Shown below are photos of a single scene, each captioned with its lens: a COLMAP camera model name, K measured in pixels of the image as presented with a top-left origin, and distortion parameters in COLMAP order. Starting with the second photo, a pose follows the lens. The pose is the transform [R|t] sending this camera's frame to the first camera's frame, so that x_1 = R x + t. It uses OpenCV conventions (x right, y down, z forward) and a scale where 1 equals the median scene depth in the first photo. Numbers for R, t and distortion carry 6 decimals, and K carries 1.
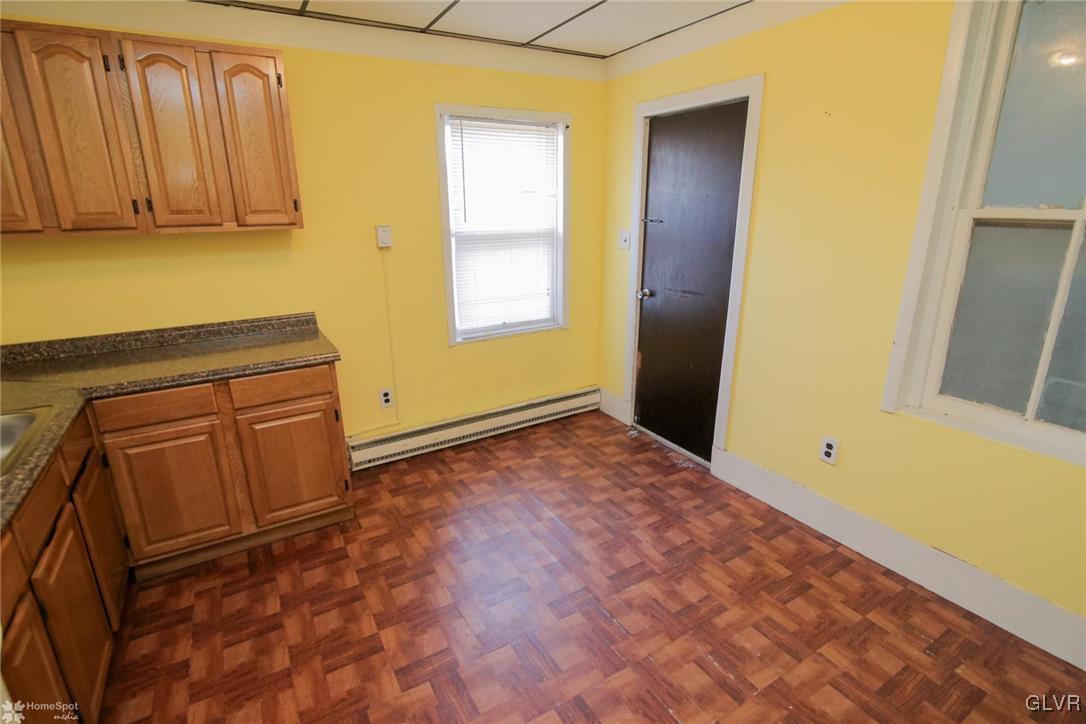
lens RADIAL K [[512.7, 0, 543.0], [0, 512.7, 357.7], [0, 0, 1]] dist [-0.016828, 0.000718]
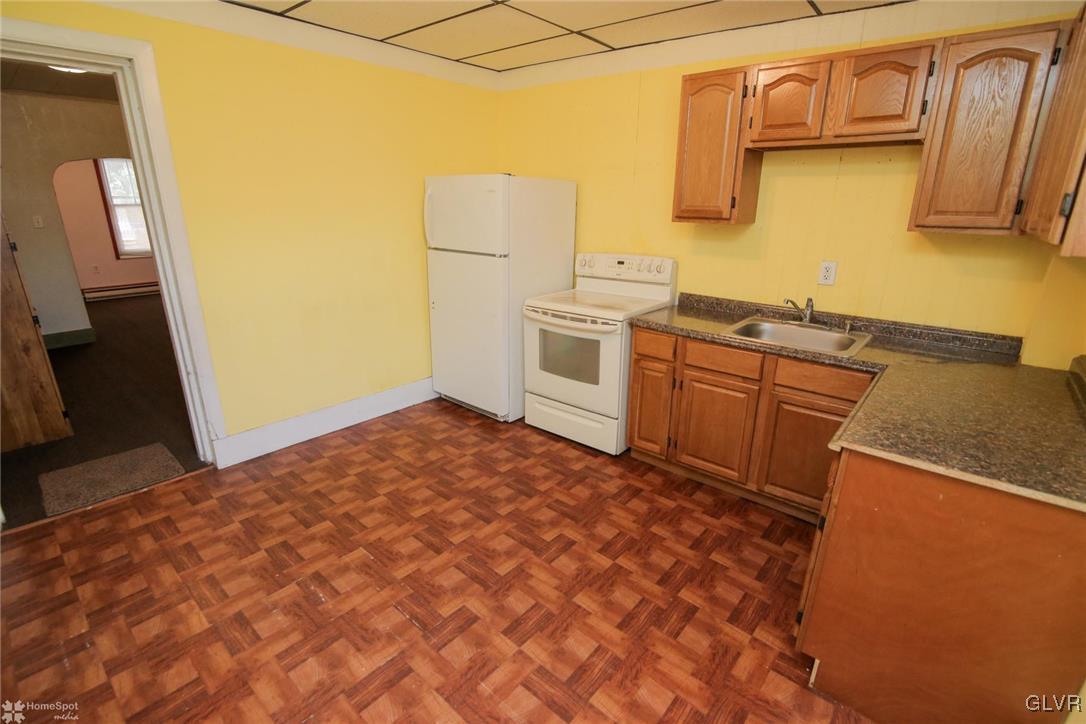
lens RADIAL K [[512.7, 0, 543.4], [0, 512.7, 361.5], [0, 0, 1]] dist [-0.016828, 0.000718]
pose [[-0.950725, 0.088130, -0.297245, 0.140790], [-0.094241, 0.831233, 0.547877, -0.470041], [0.295364, 0.548894, -0.781969, 1.585399]]
